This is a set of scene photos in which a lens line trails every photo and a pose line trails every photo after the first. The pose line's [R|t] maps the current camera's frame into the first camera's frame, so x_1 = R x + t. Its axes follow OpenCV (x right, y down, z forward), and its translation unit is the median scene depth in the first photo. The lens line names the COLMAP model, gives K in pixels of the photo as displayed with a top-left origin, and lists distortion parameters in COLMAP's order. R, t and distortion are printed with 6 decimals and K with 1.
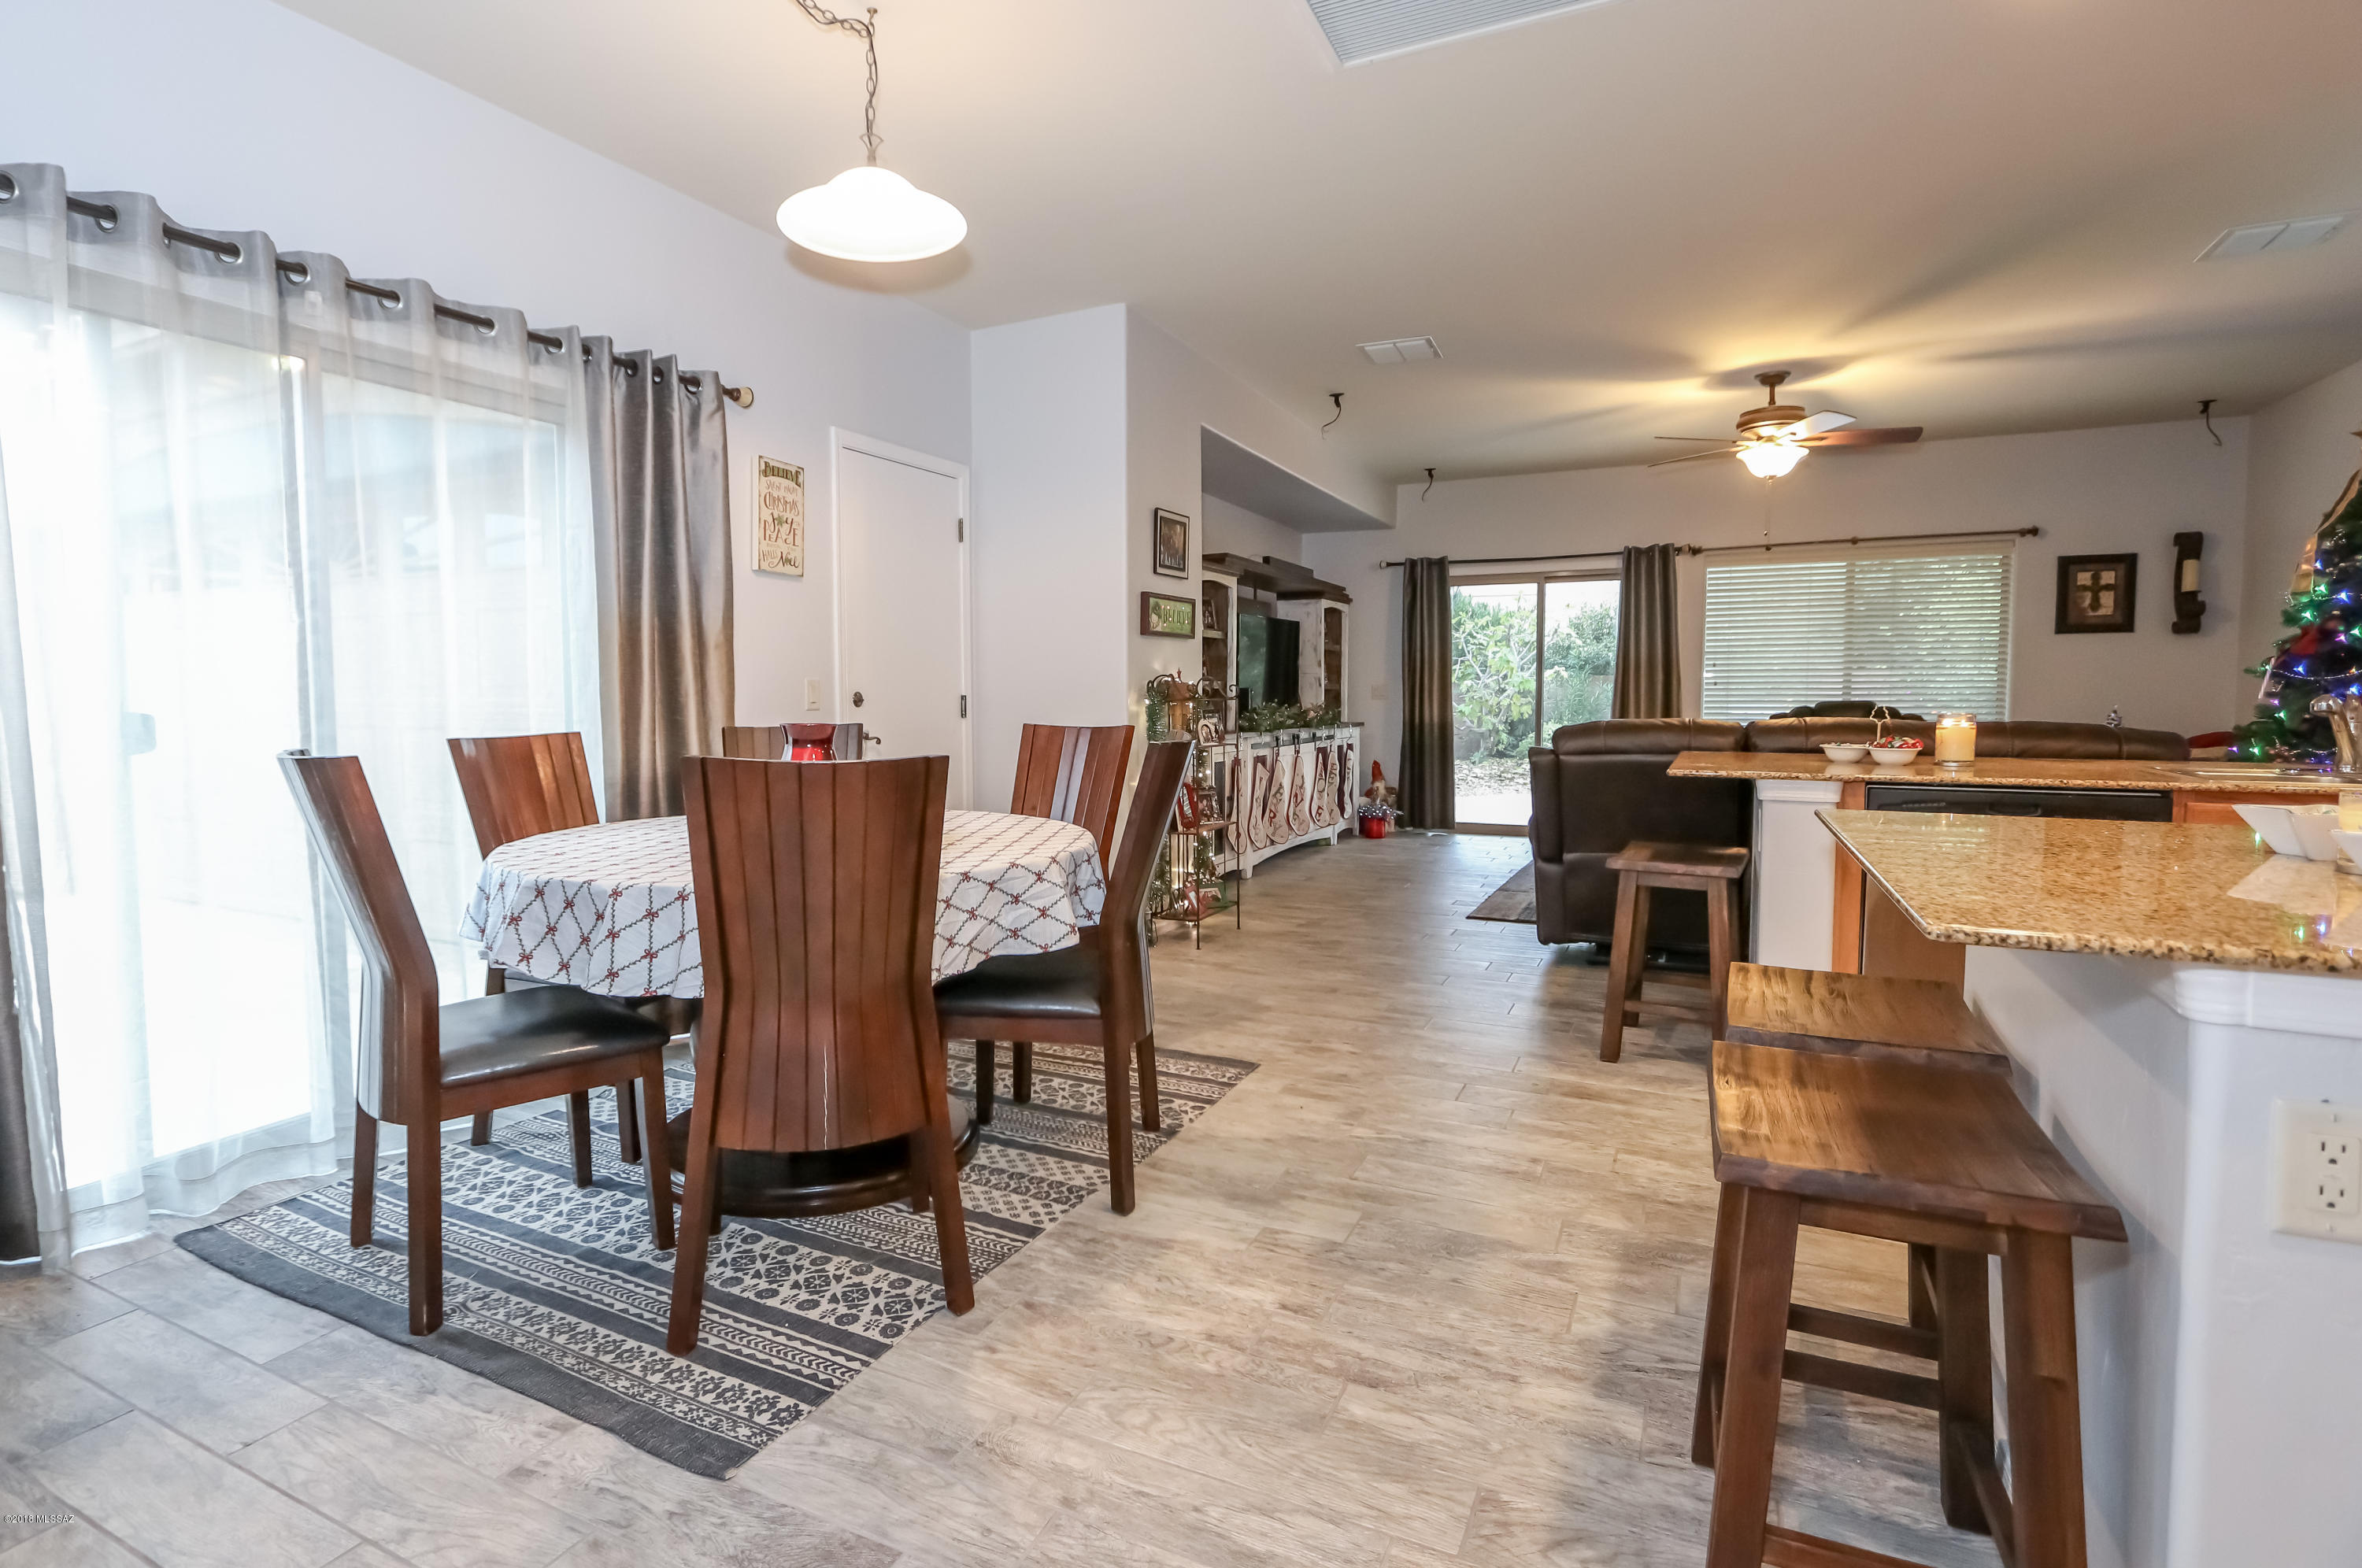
lens RADIAL K [[1173.3, 0, 1096.9], [0, 1173.3, 764.3], [0, 0, 1]] dist [-0.015661, 0.001592]
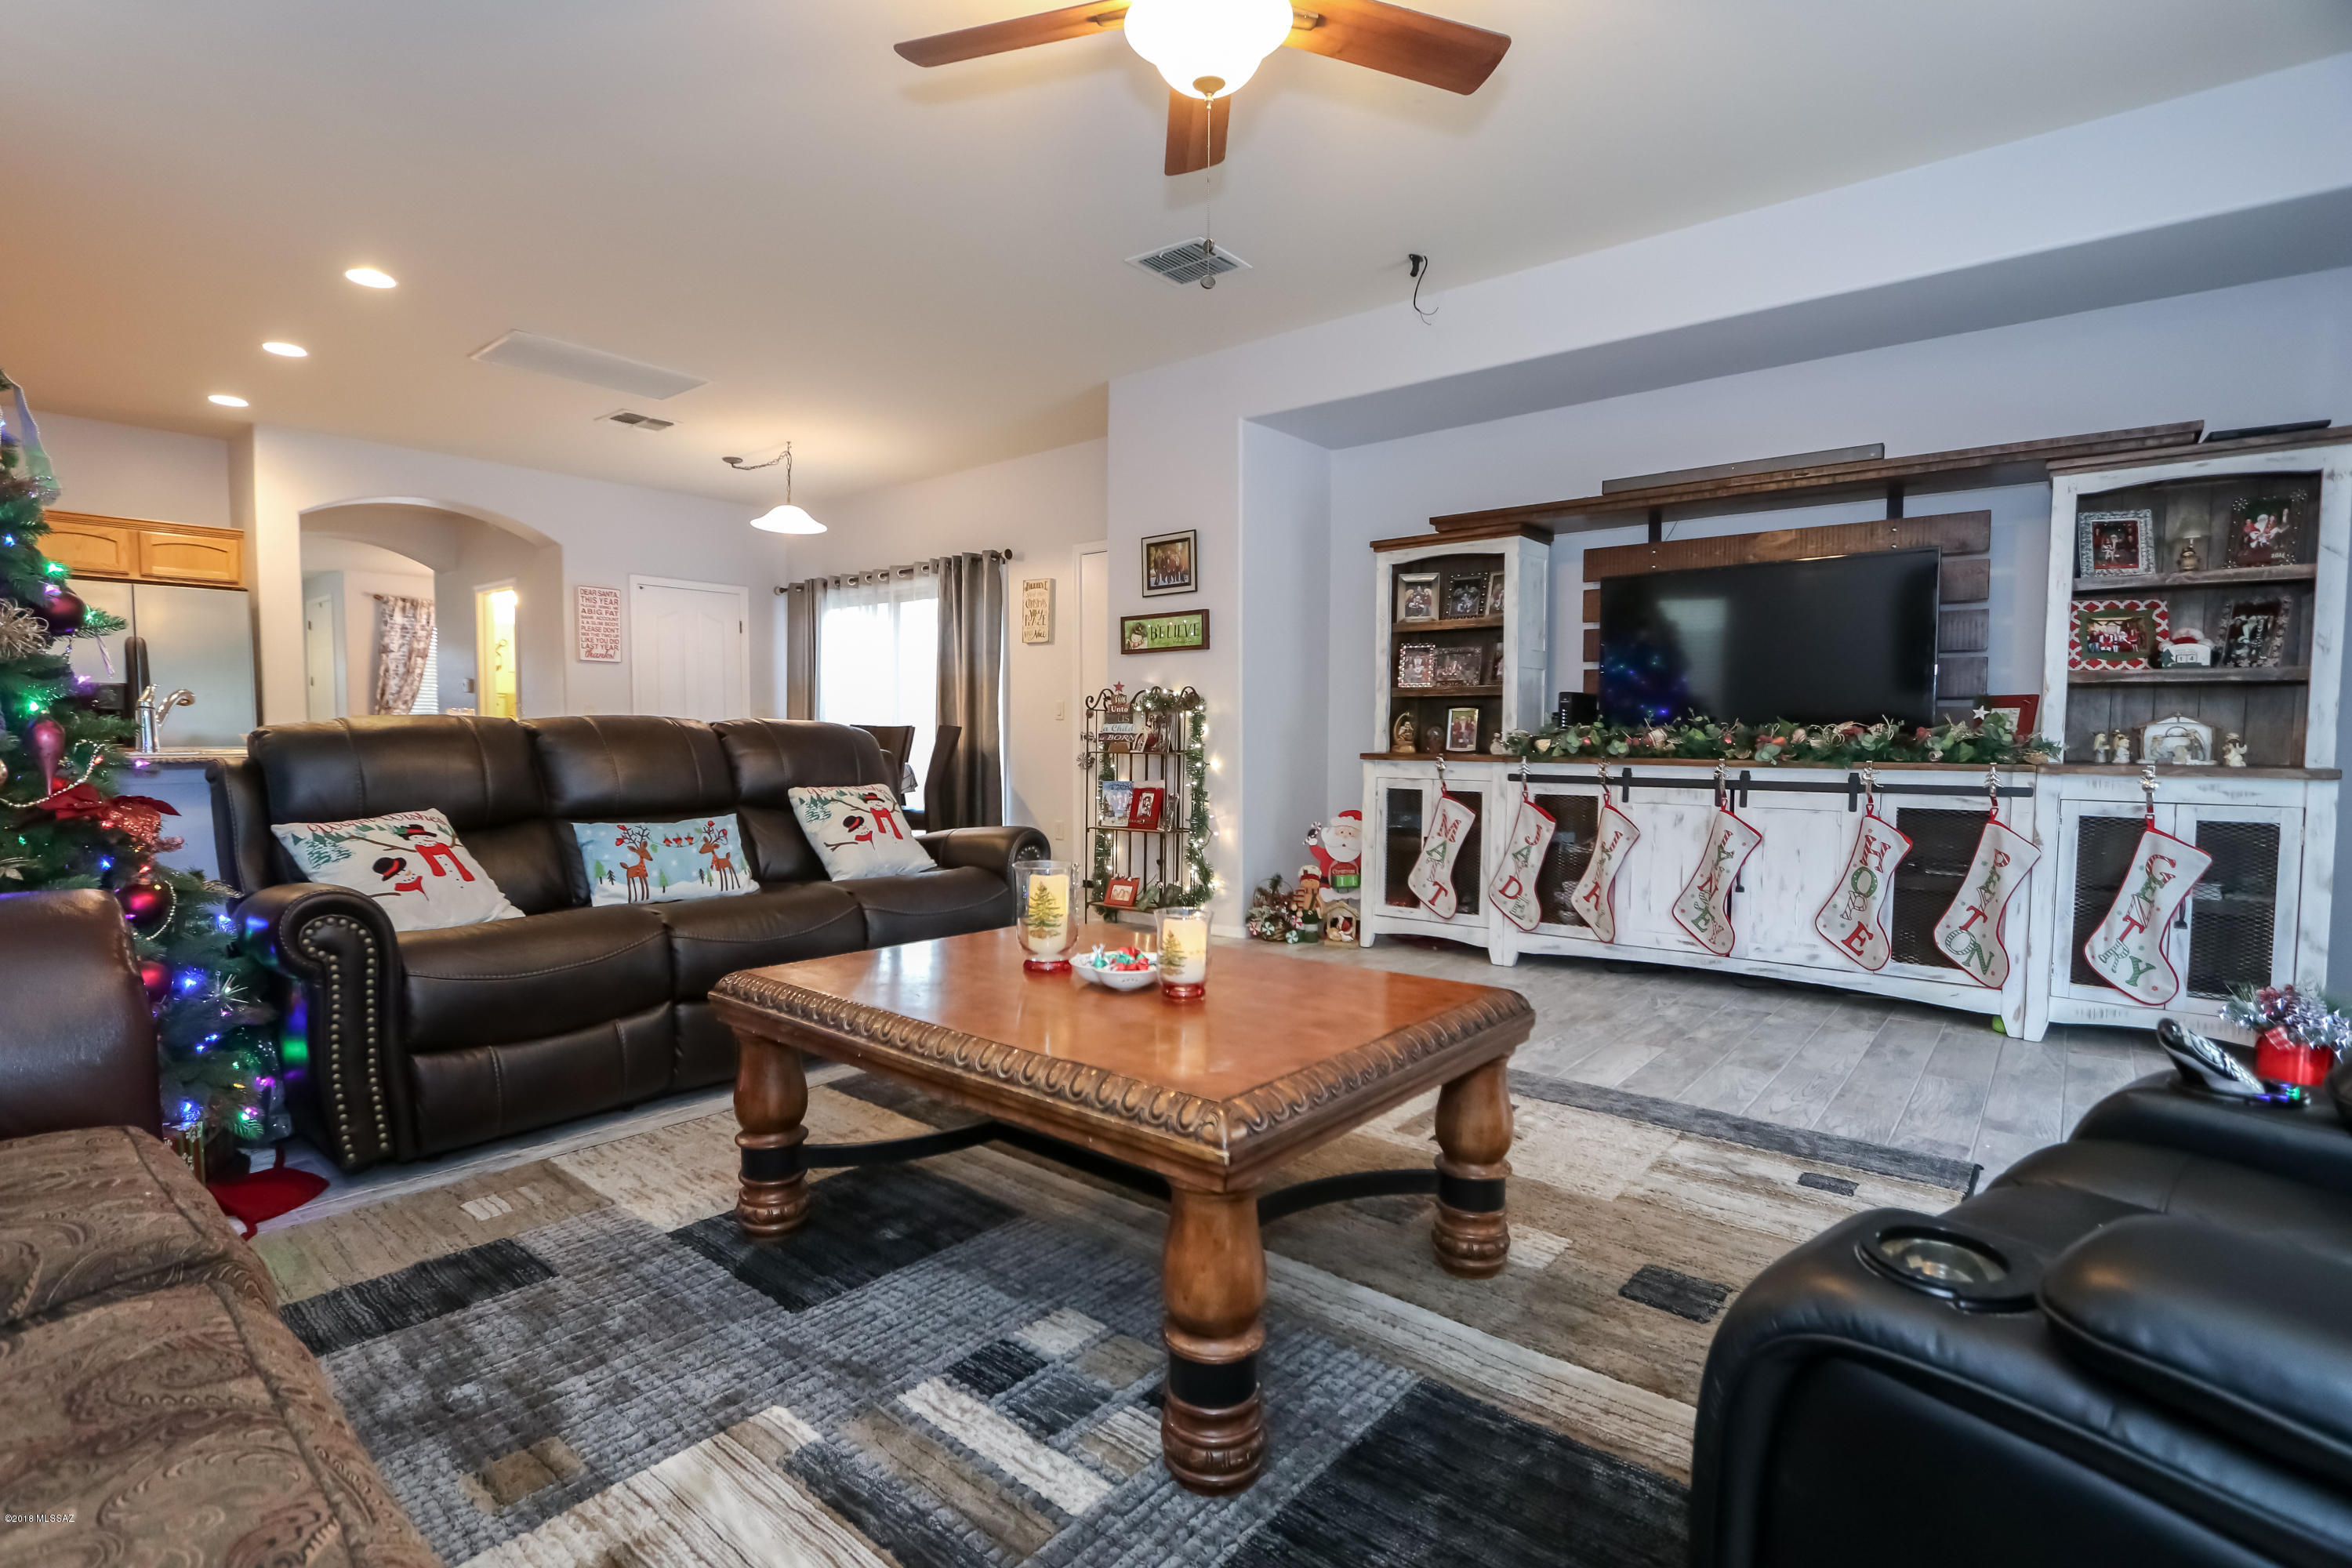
lens RADIAL K [[1115.9, 0, 1141.7], [0, 1115.9, 797.6], [0, 0, 1]] dist [-0.013449, 0.000806]
pose [[-0.221419, 0.060948, -0.973272, 1.830426], [-0.060037, 0.995300, 0.075986, -0.087882], [0.973329, 0.075257, -0.216719, 2.067466]]
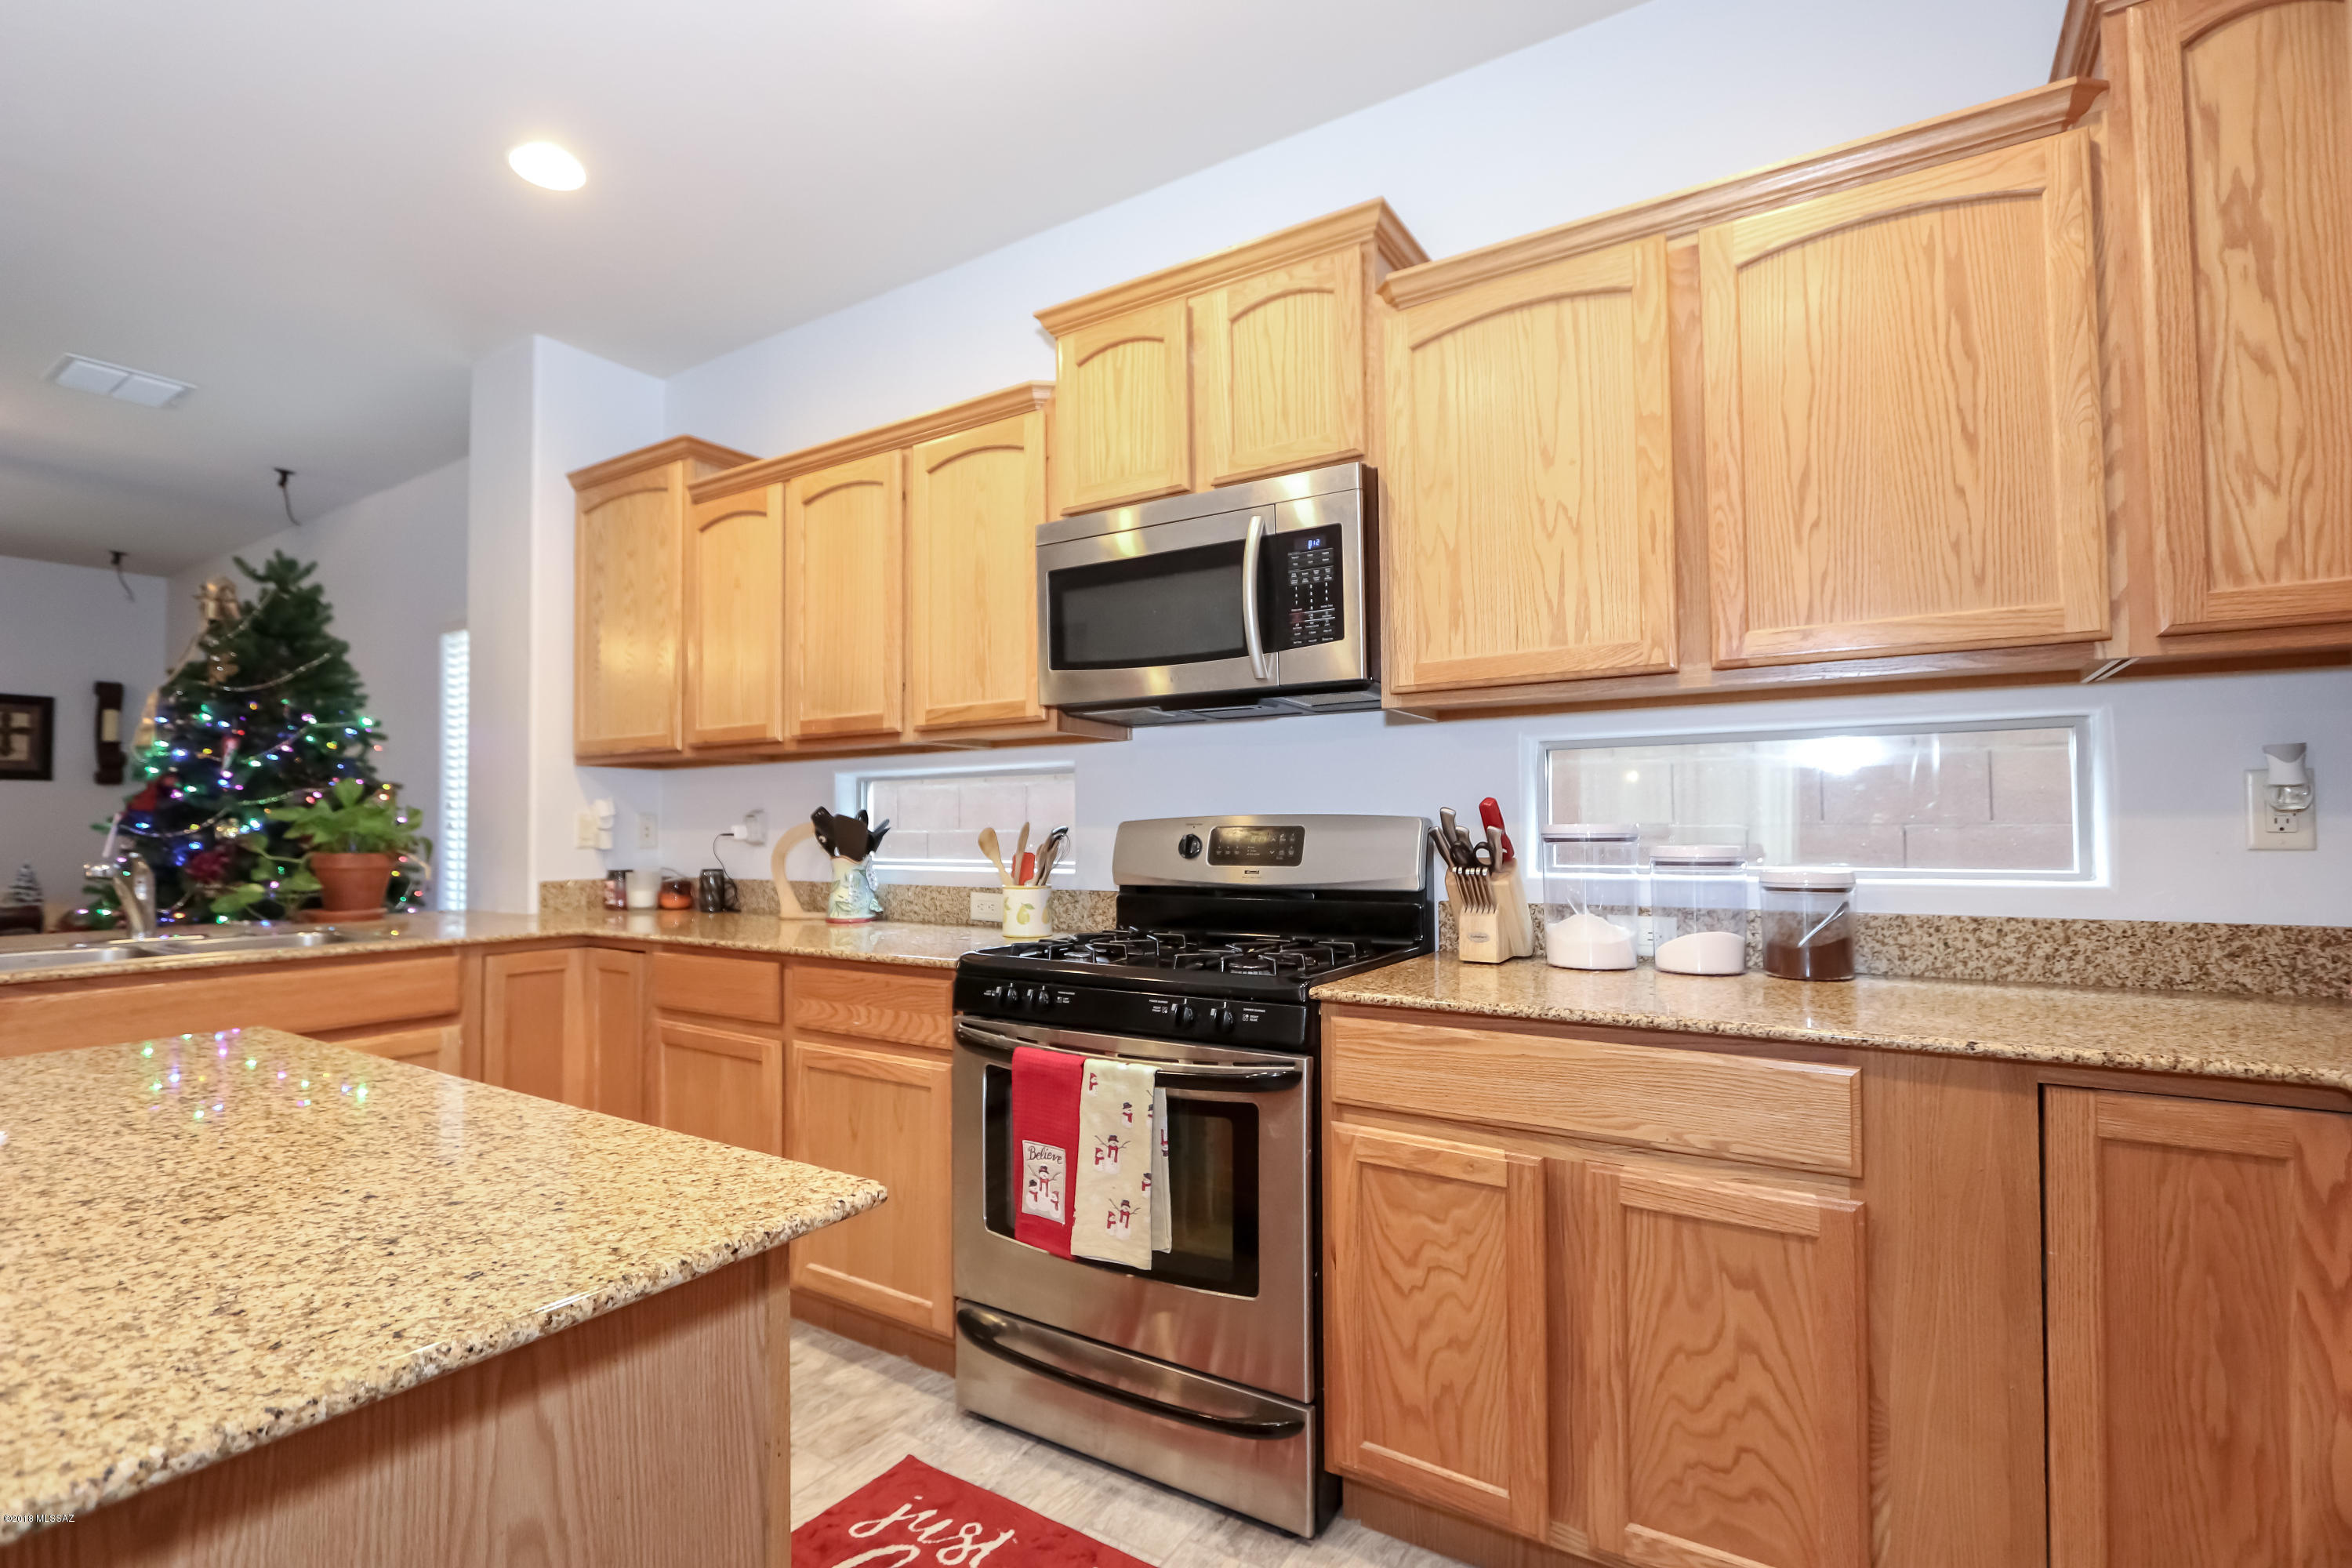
lens RADIAL K [[1089.6, 0, 1144.0], [0, 1089.6, 799.7], [0, 0, 1]] dist [-0.015914, 0.001970]
pose [[0.098005, 0.030850, 0.994708, 0.284449], [0.066377, 0.997091, -0.037464, -0.018775], [-0.992970, 0.069698, 0.095673, 0.105358]]
